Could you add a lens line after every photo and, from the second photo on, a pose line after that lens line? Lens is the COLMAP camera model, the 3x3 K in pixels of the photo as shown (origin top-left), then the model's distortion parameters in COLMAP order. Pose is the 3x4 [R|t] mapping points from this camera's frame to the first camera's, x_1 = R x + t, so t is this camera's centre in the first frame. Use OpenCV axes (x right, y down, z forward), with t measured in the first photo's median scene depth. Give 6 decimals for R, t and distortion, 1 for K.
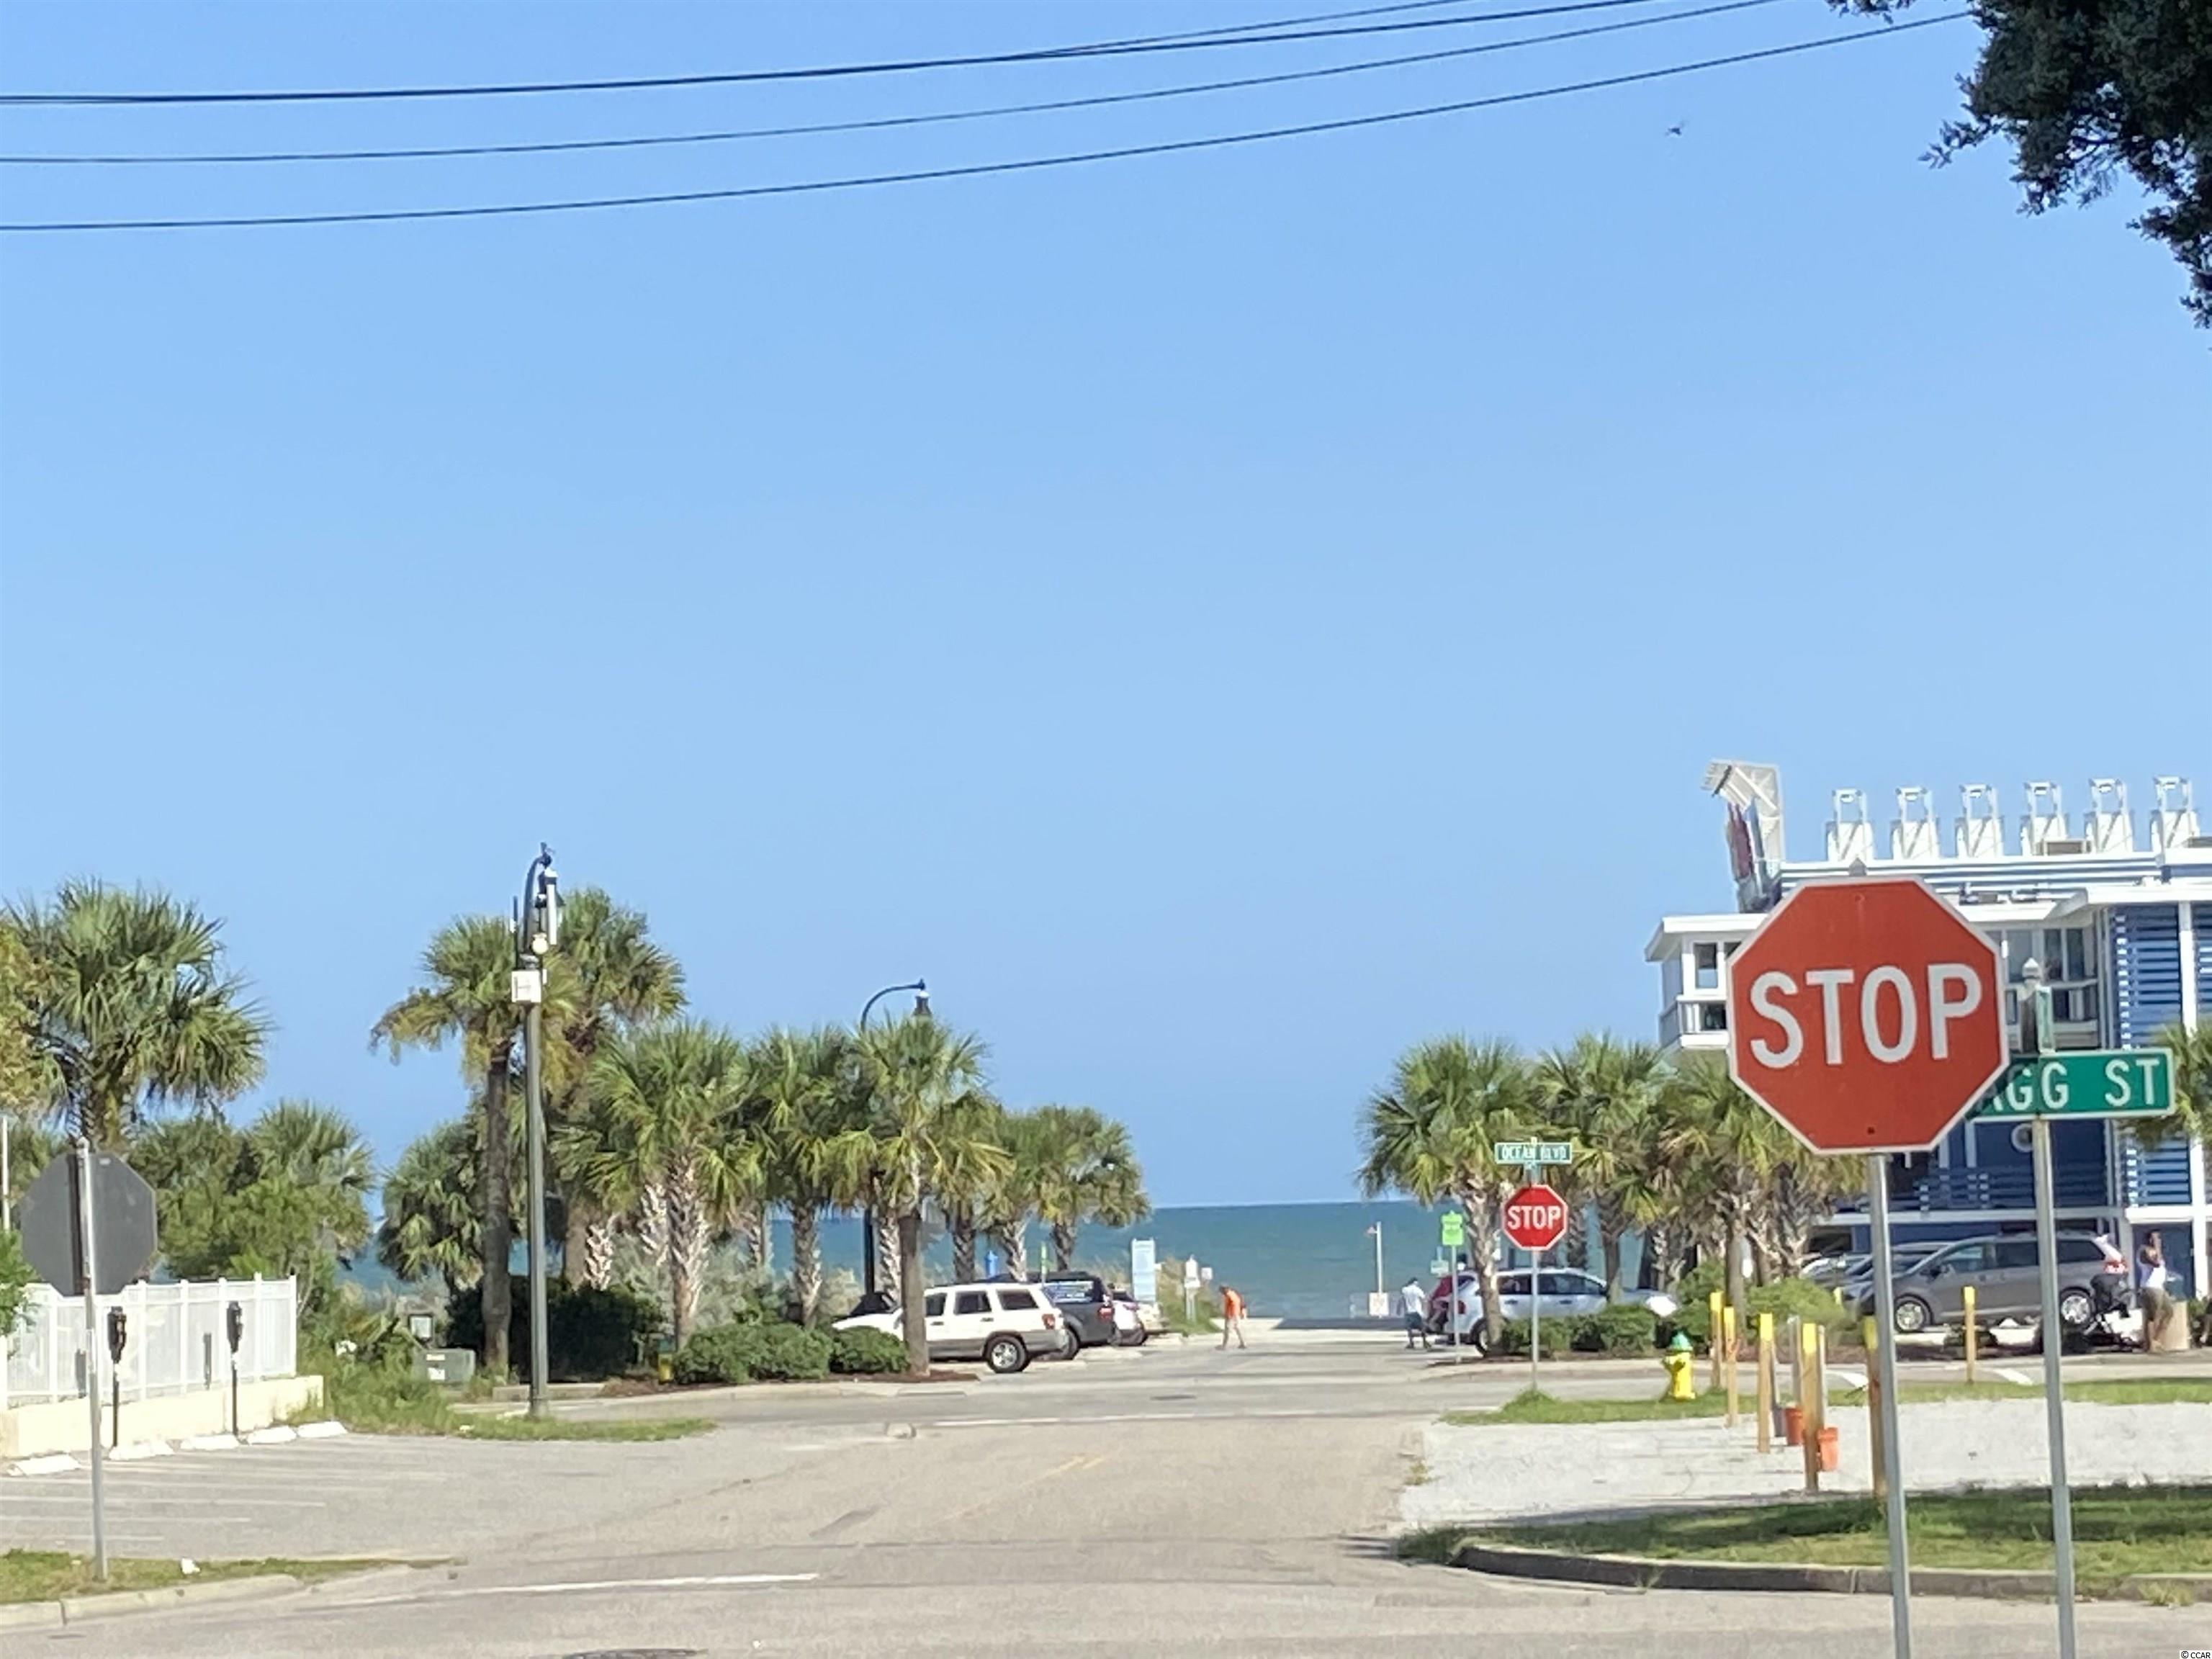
lens RADIAL K [[5862.3, 0, 1106.5], [0, 5862.3, 829.2], [0, 0, 1]] dist [-0.086968, 0.000000]
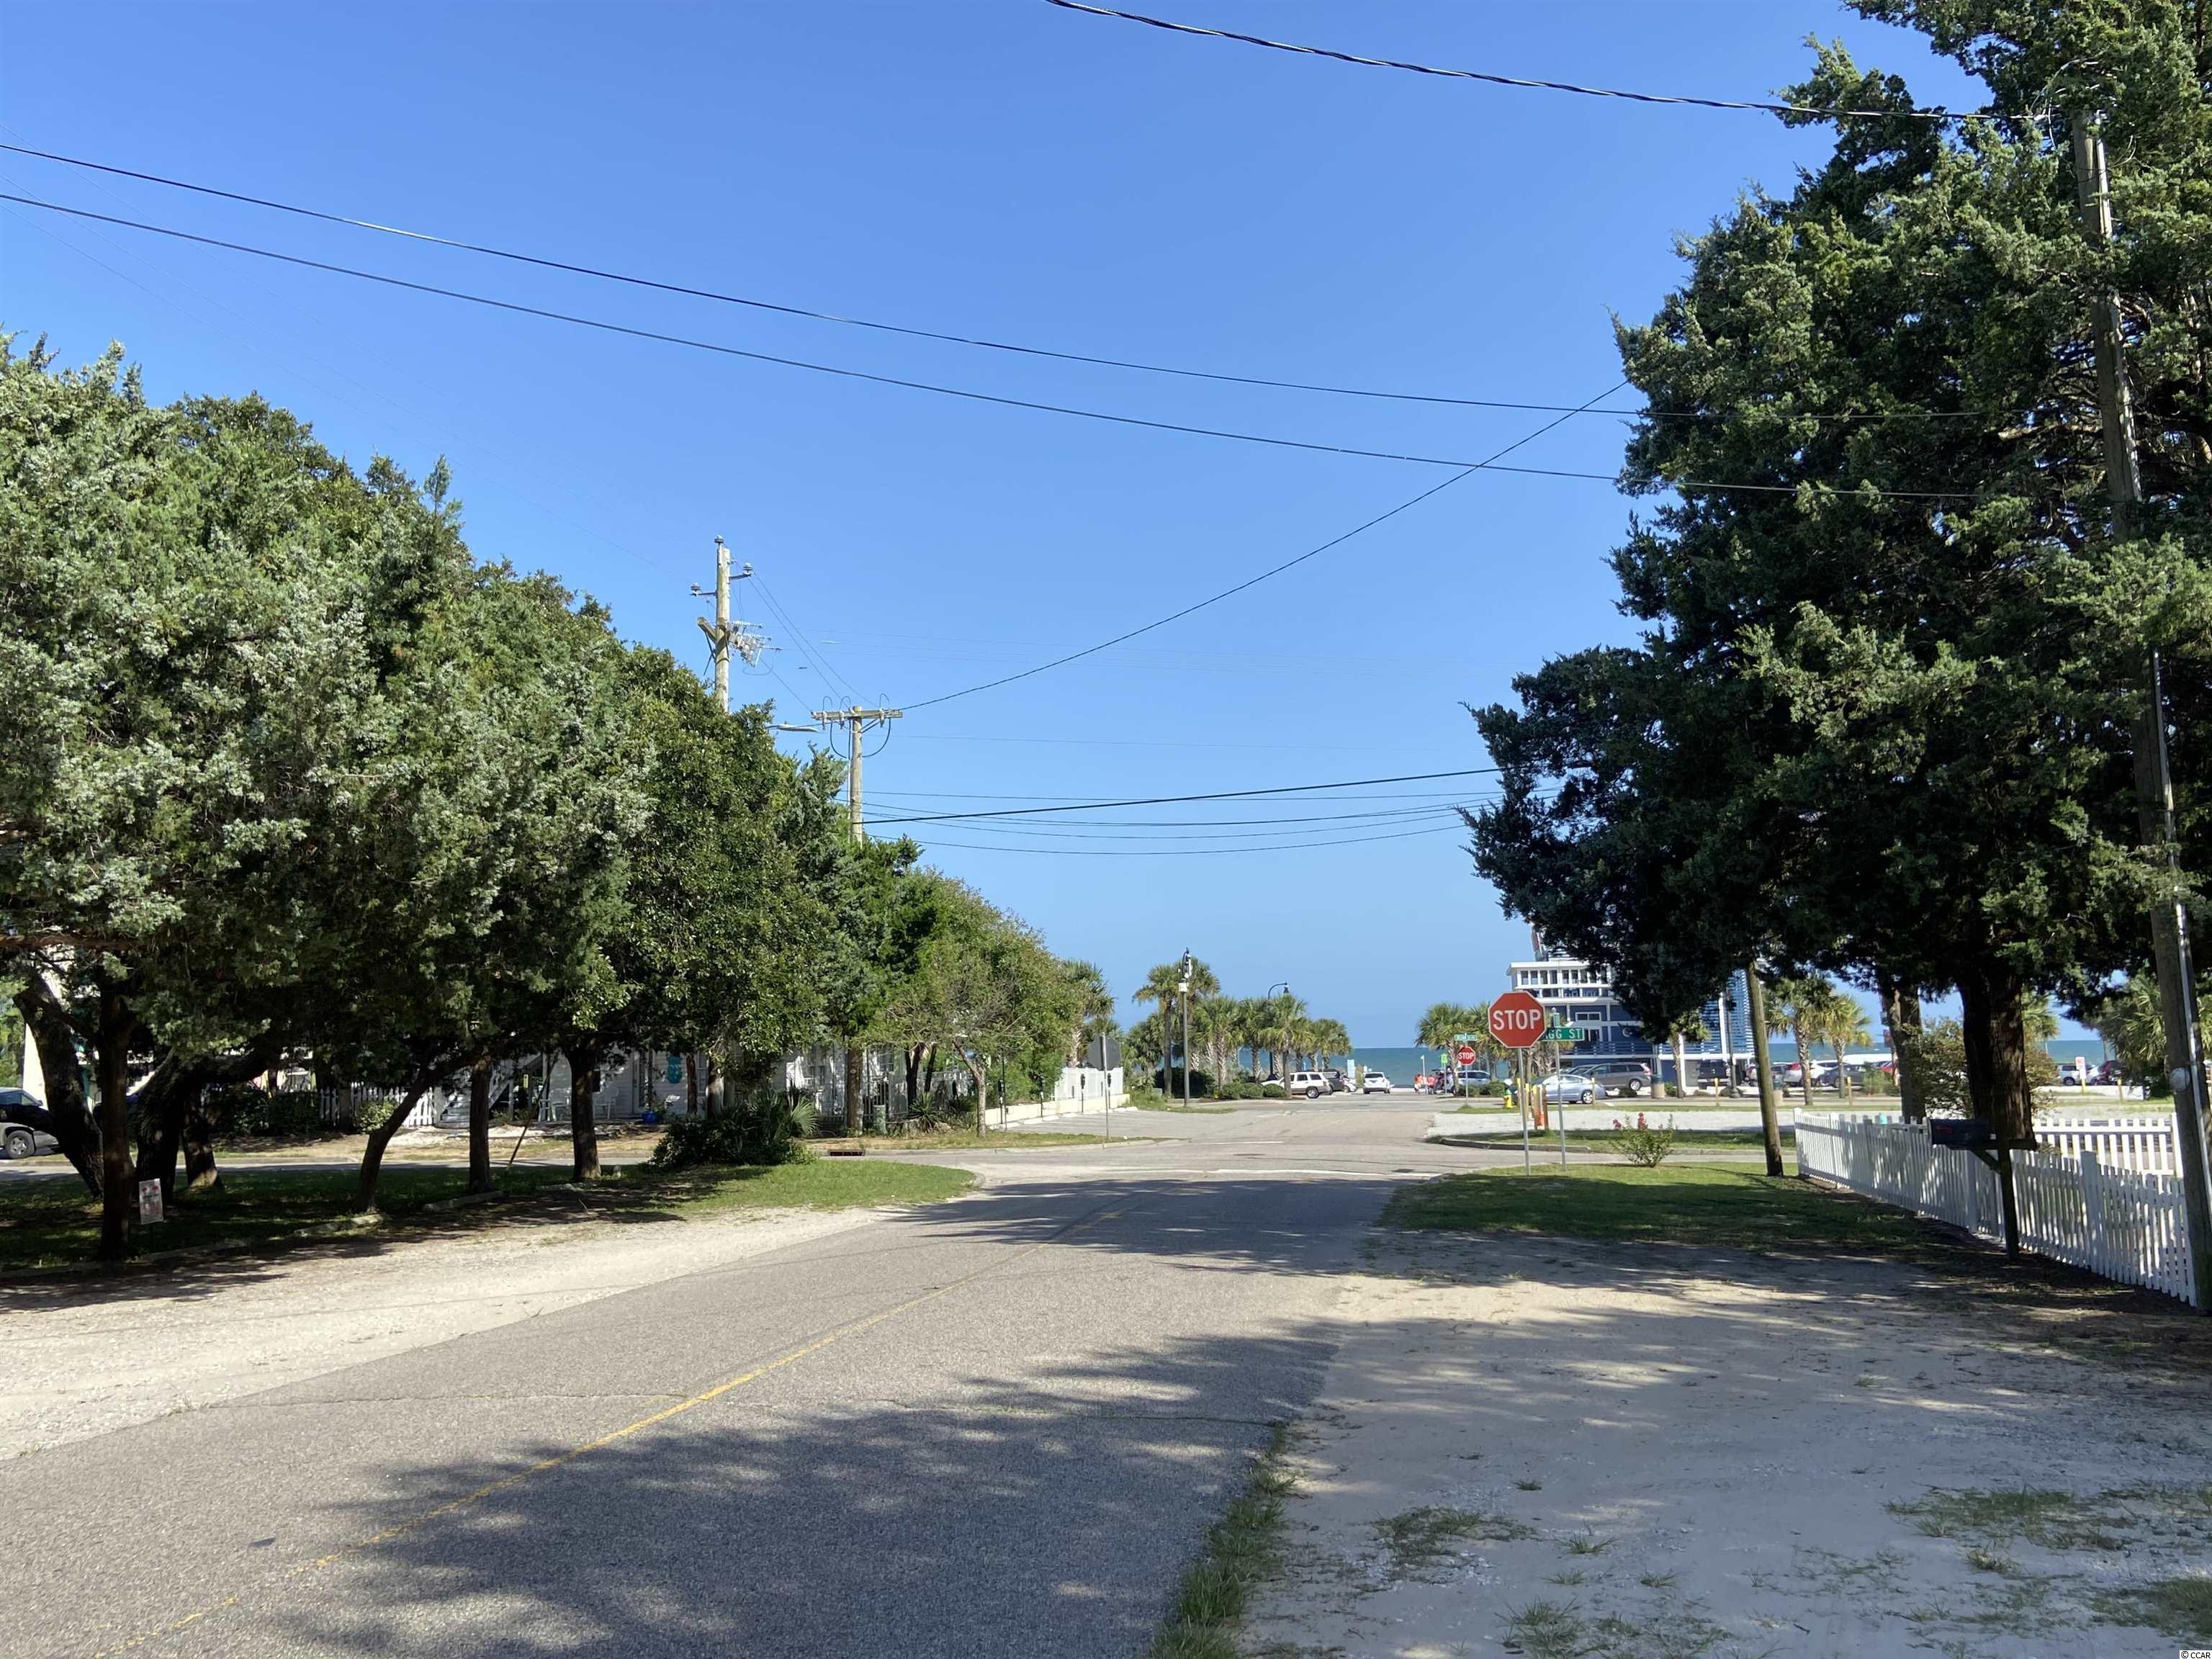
lens RADIAL K [[1851.4, 0, 1099.4], [0, 1851.4, 823.8], [0, 0, 1]] dist [0.015487, 0.001609]
pose [[0.992029, -0.000073, -0.126009, -0.004556], [-0.006864, 0.998484, -0.054612, -0.008380], [0.125821, 0.055041, 0.990525, -0.110846]]
